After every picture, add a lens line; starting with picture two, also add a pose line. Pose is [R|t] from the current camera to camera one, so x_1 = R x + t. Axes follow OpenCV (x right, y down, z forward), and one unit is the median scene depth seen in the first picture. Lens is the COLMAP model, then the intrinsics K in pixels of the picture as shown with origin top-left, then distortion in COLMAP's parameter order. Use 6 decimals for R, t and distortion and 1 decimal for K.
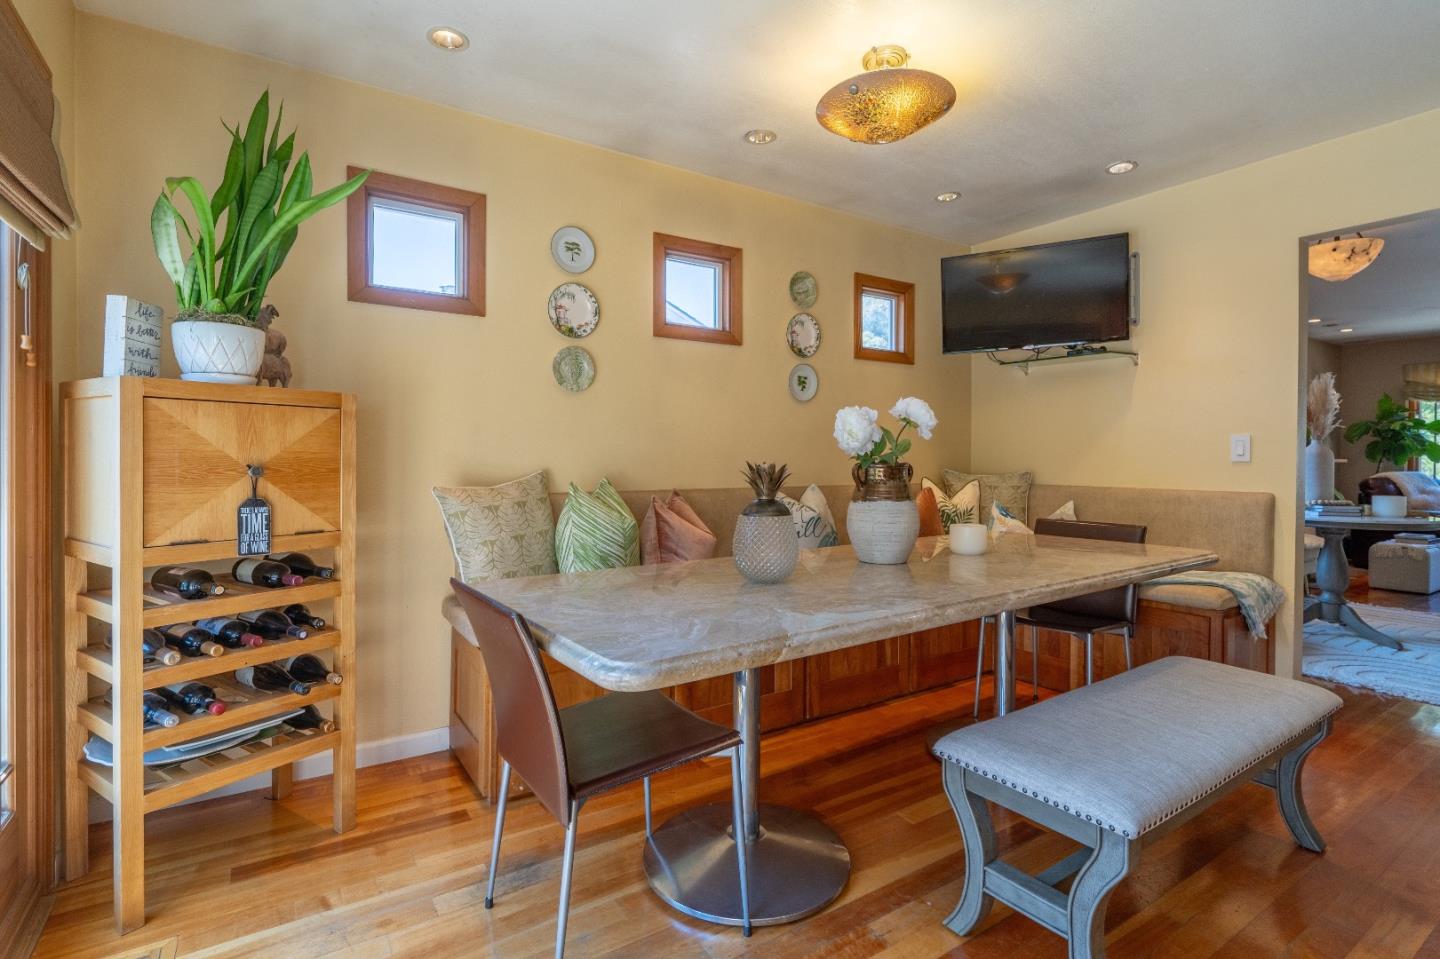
lens RADIAL K [[701.0, 0, 721.5], [0, 701.0, 466.3], [0, 0, 1]] dist [-0.000116, 0.000008]
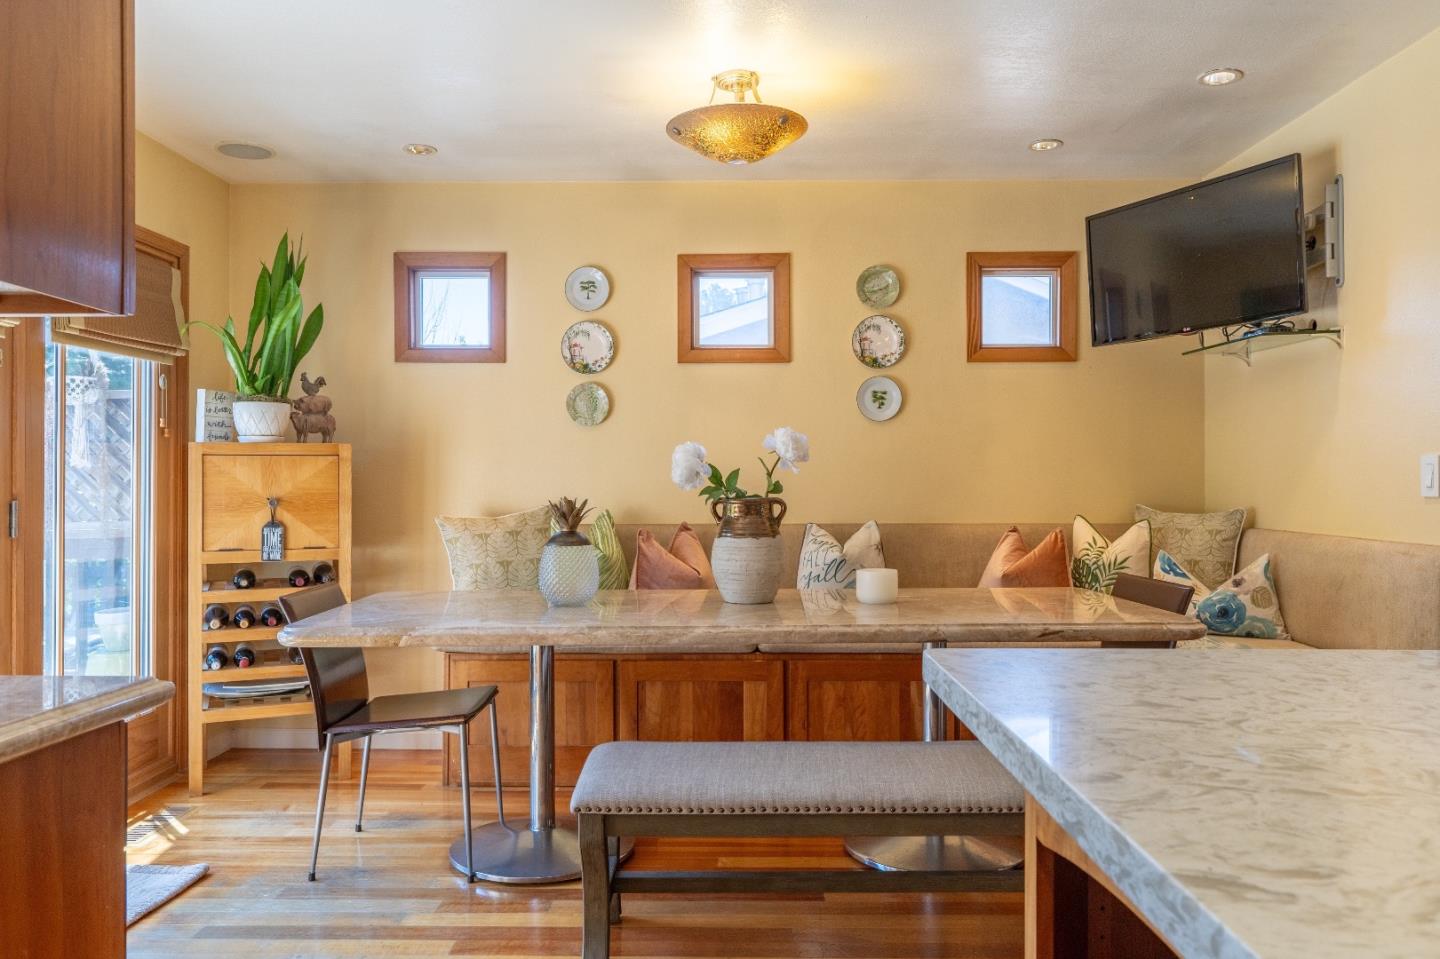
lens RADIAL K [[1055.6, 0, 720.0], [0, 1055.6, 479.5], [0, 0, 1]] dist [0.001378, -0.001086]
pose [[0.829974, -0.003997, -0.557788, 0.846287], [-0.002610, 0.999936, -0.011048, -0.012233], [0.557797, 0.010625, 0.829910, -0.182397]]
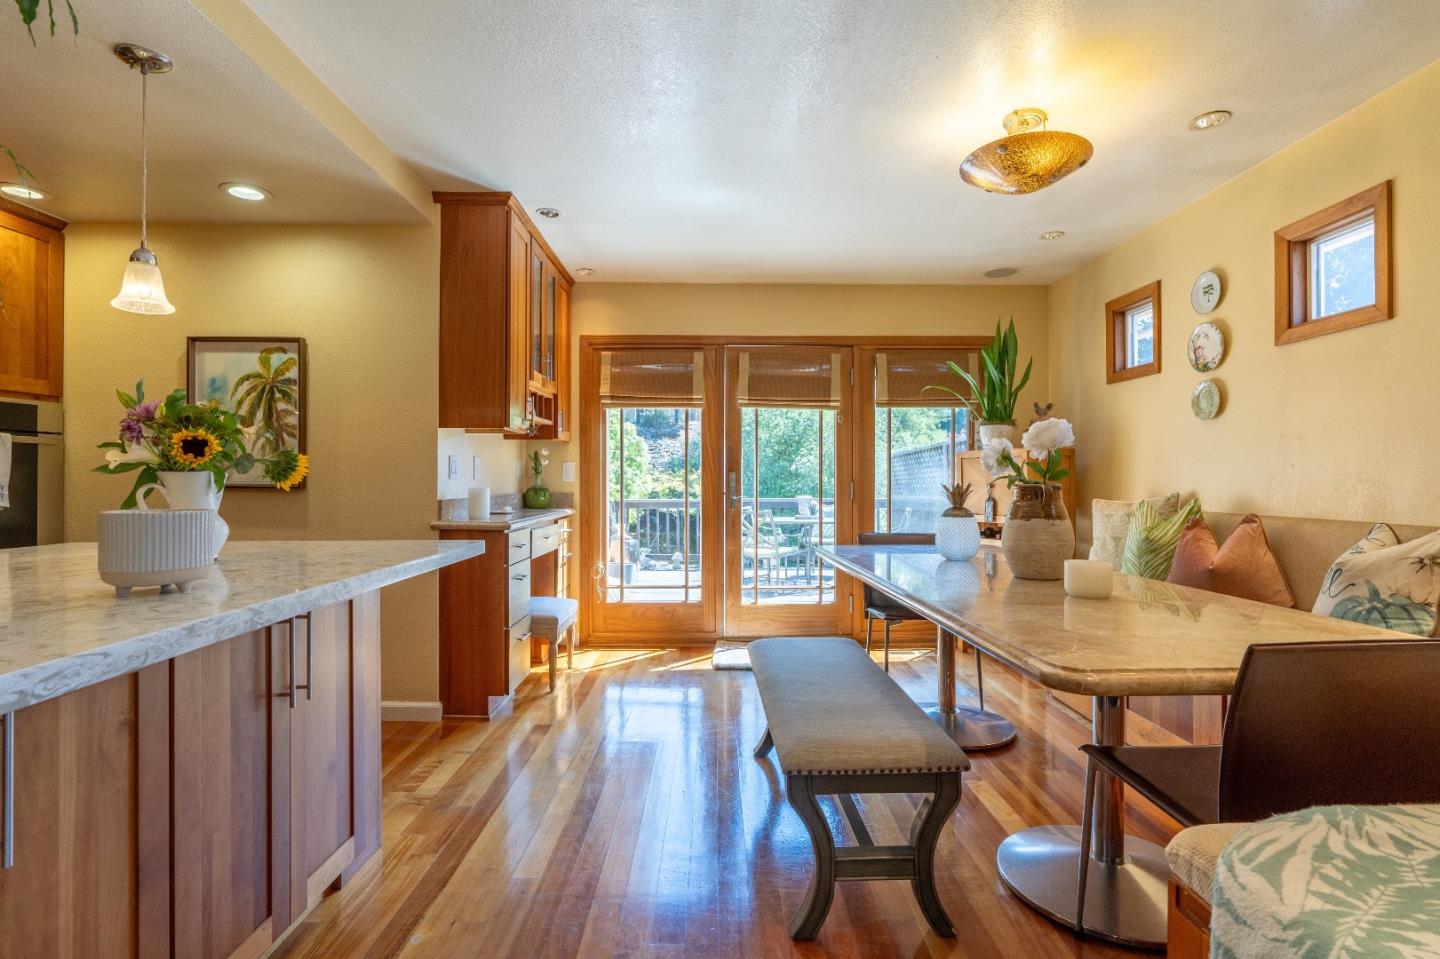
lens RADIAL K [[701.0, 0, 721.5], [0, 701.0, 466.3], [0, 0, 1]] dist [-0.000116, 0.000008]
pose [[-0.540257, -0.020277, -0.841256, 1.172146], [-0.013240, 0.999791, -0.015595, -0.007757], [0.841396, 0.002713, -0.540412, 0.993911]]
